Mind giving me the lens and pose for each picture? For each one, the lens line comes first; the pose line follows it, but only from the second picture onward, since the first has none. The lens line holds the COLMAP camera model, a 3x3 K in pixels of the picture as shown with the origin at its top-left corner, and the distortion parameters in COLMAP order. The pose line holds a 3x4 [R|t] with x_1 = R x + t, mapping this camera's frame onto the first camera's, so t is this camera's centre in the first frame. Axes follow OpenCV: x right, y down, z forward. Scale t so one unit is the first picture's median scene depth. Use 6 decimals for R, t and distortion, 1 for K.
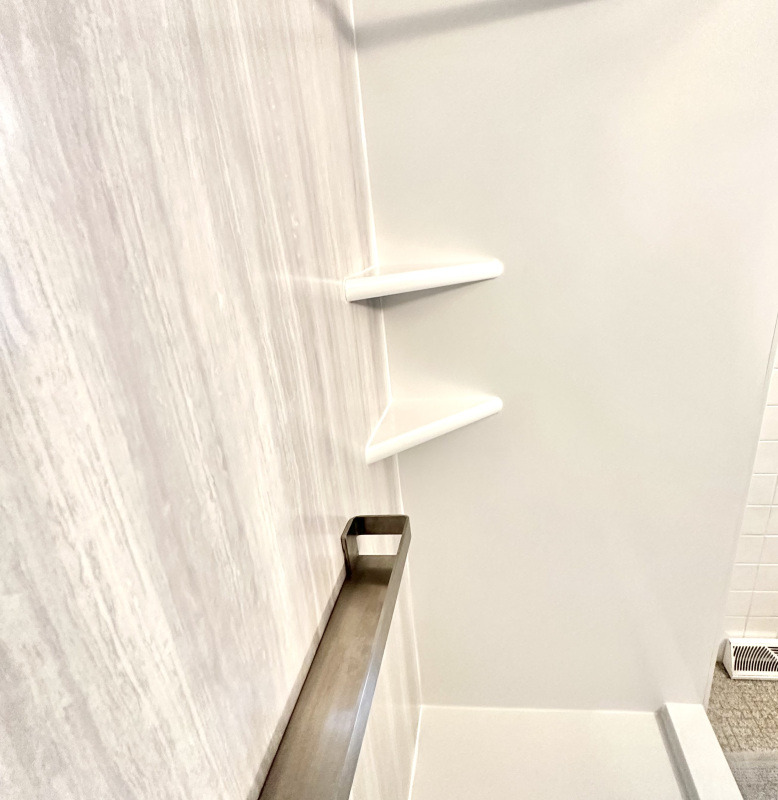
lens RADIAL K [[468.0, 0, 384.7], [0, 468.0, 400.9], [0, 0, 1]] dist [-0.007899, 0.002657]
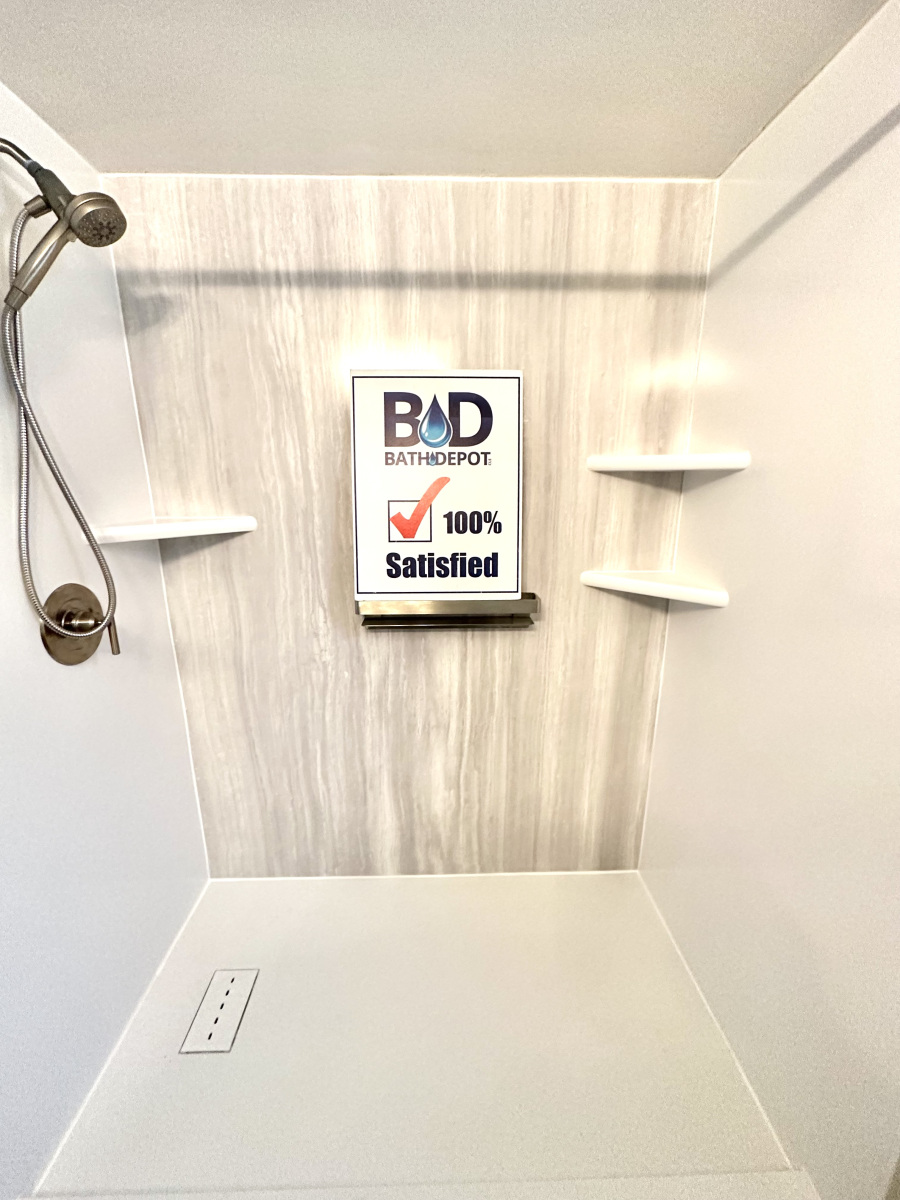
lens RADIAL K [[472.3, 0, 454.1], [0, 472.3, 598.8], [0, 0, 1]] dist [-0.003216, -0.000345]
pose [[0.233375, 0.338252, -0.911659, 3.370340], [-0.355485, 0.902328, 0.243790, -0.111875], [0.905078, 0.267187, 0.330825, 0.404733]]
